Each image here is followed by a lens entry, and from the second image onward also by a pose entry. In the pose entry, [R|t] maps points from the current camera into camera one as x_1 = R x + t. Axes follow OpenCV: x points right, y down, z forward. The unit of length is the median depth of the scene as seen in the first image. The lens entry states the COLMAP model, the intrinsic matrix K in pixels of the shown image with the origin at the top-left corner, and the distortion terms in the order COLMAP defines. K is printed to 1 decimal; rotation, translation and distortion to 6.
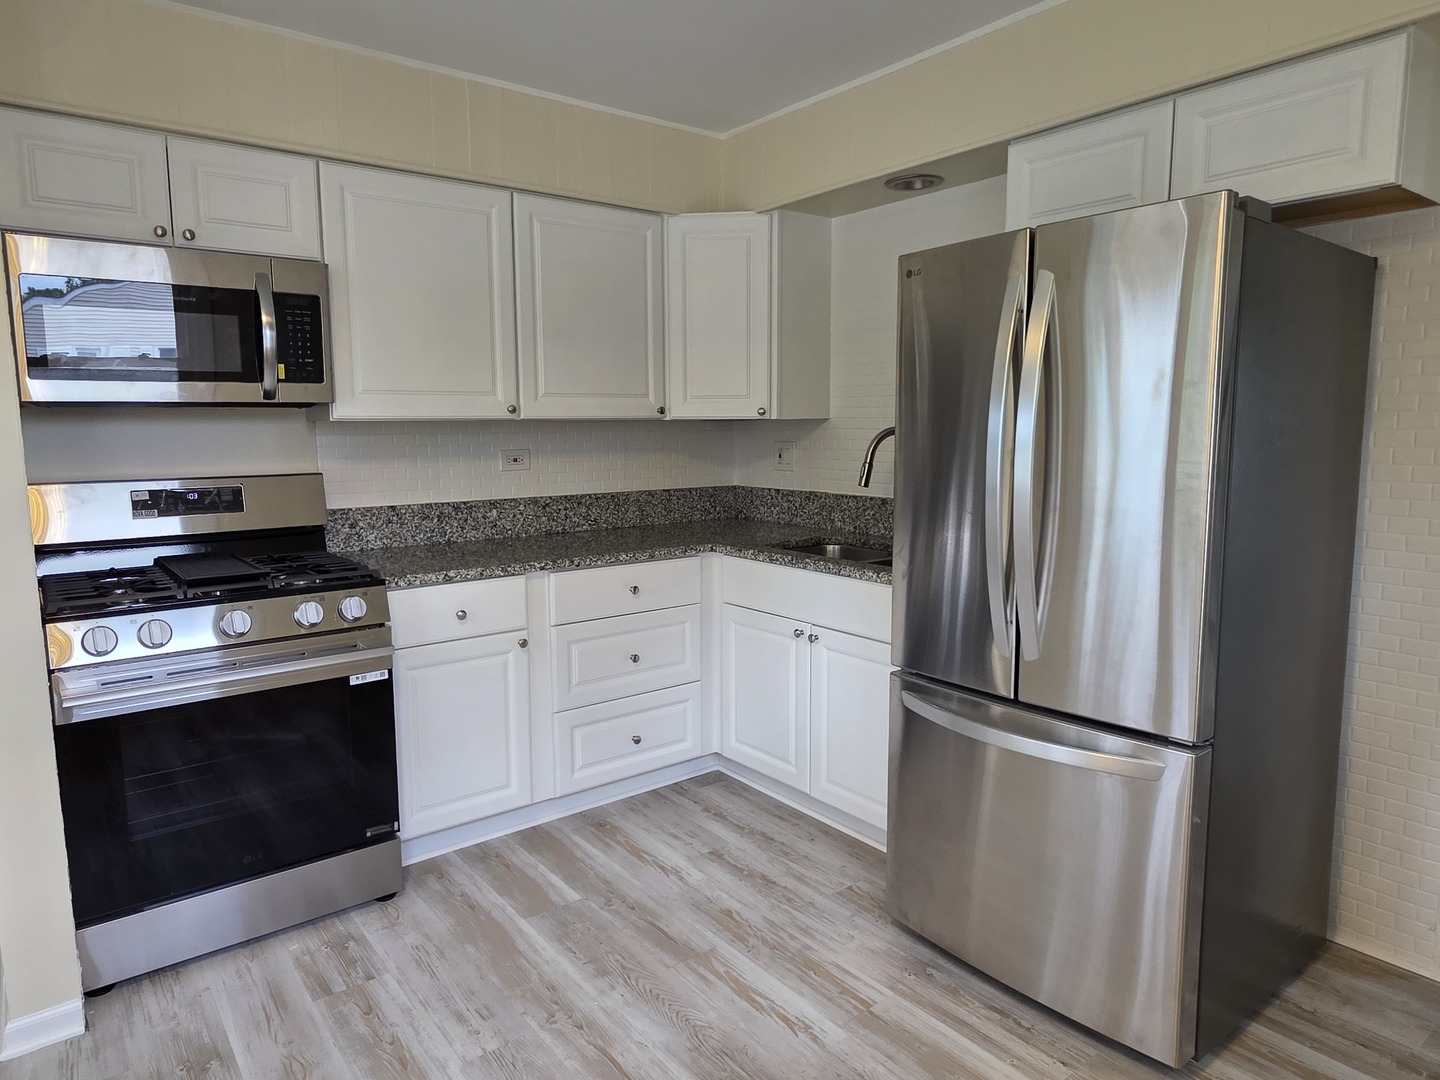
lens RADIAL K [[895.8, 0, 705.3], [0, 895.8, 527.4], [0, 0, 1]] dist [0.000490, -0.001760]
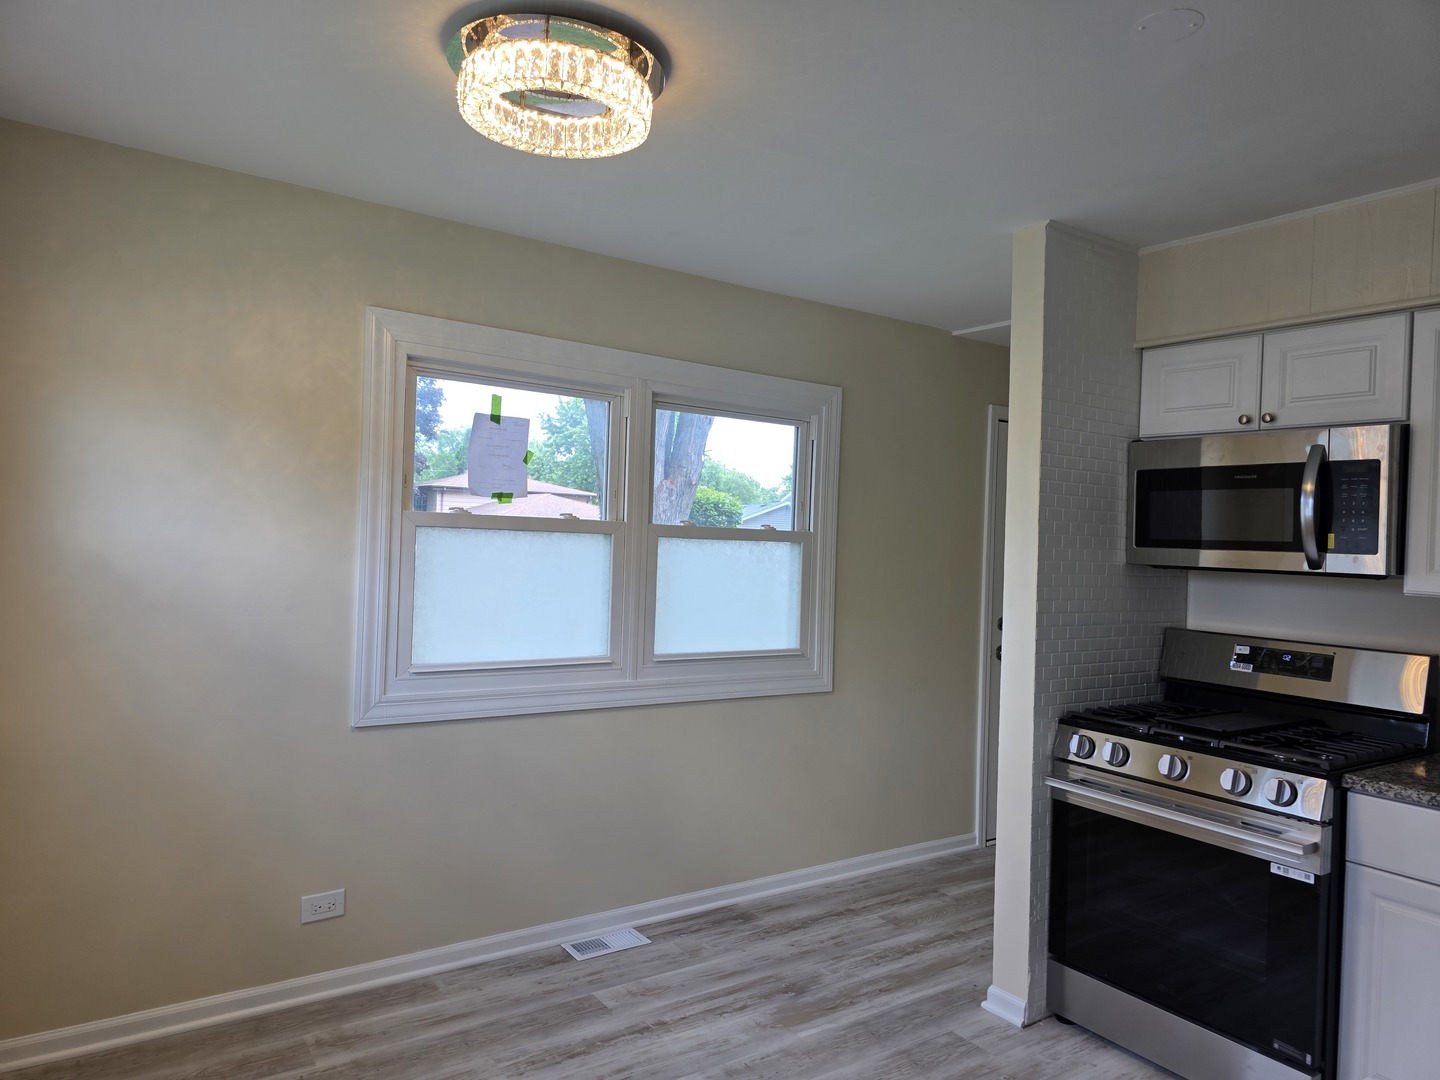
lens RADIAL K [[967.2, 0, 728.9], [0, 967.2, 541.5], [0, 0, 1]] dist [0.042954, -0.039999]
pose [[-0.050865, 0.010098, -0.998654, 0.596290], [-0.150790, 0.988408, 0.017674, -0.090939], [0.987256, 0.151486, -0.048753, 0.394017]]
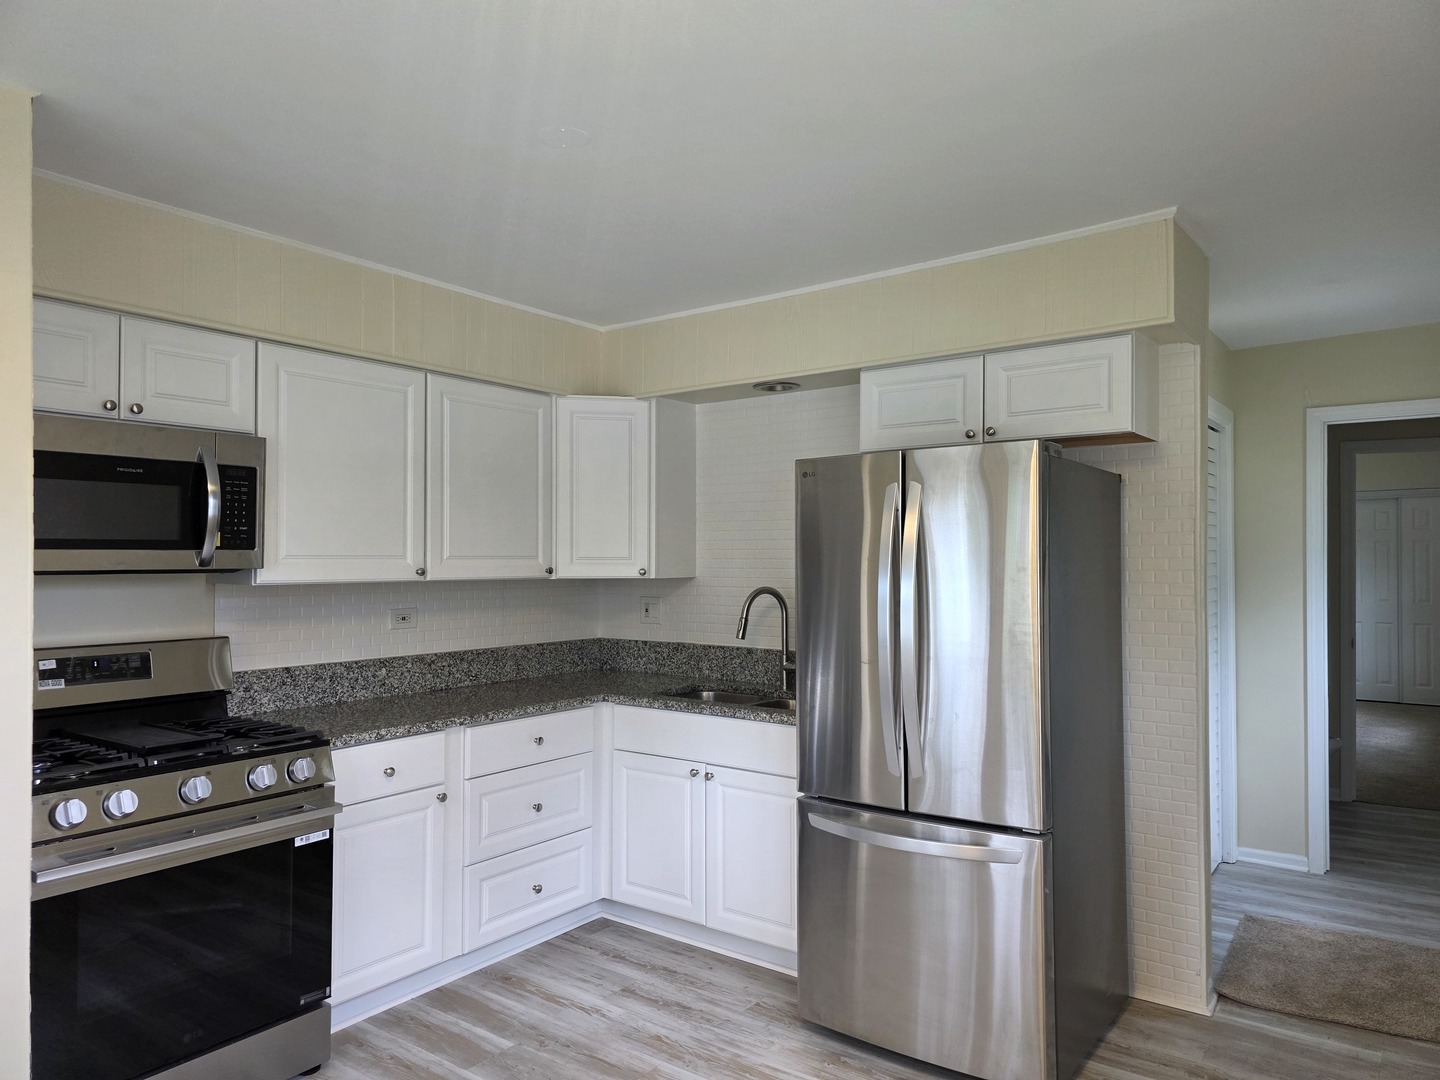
lens RADIAL K [[967.2, 0, 725.9], [0, 967.2, 538.5], [0, 0, 1]] dist [0.042954, -0.039999]
pose [[0.960770, 0.011283, 0.277116, -0.215271], [0.027464, 0.990391, -0.135543, -0.006725], [-0.275982, 0.137836, 0.951228, -0.218025]]
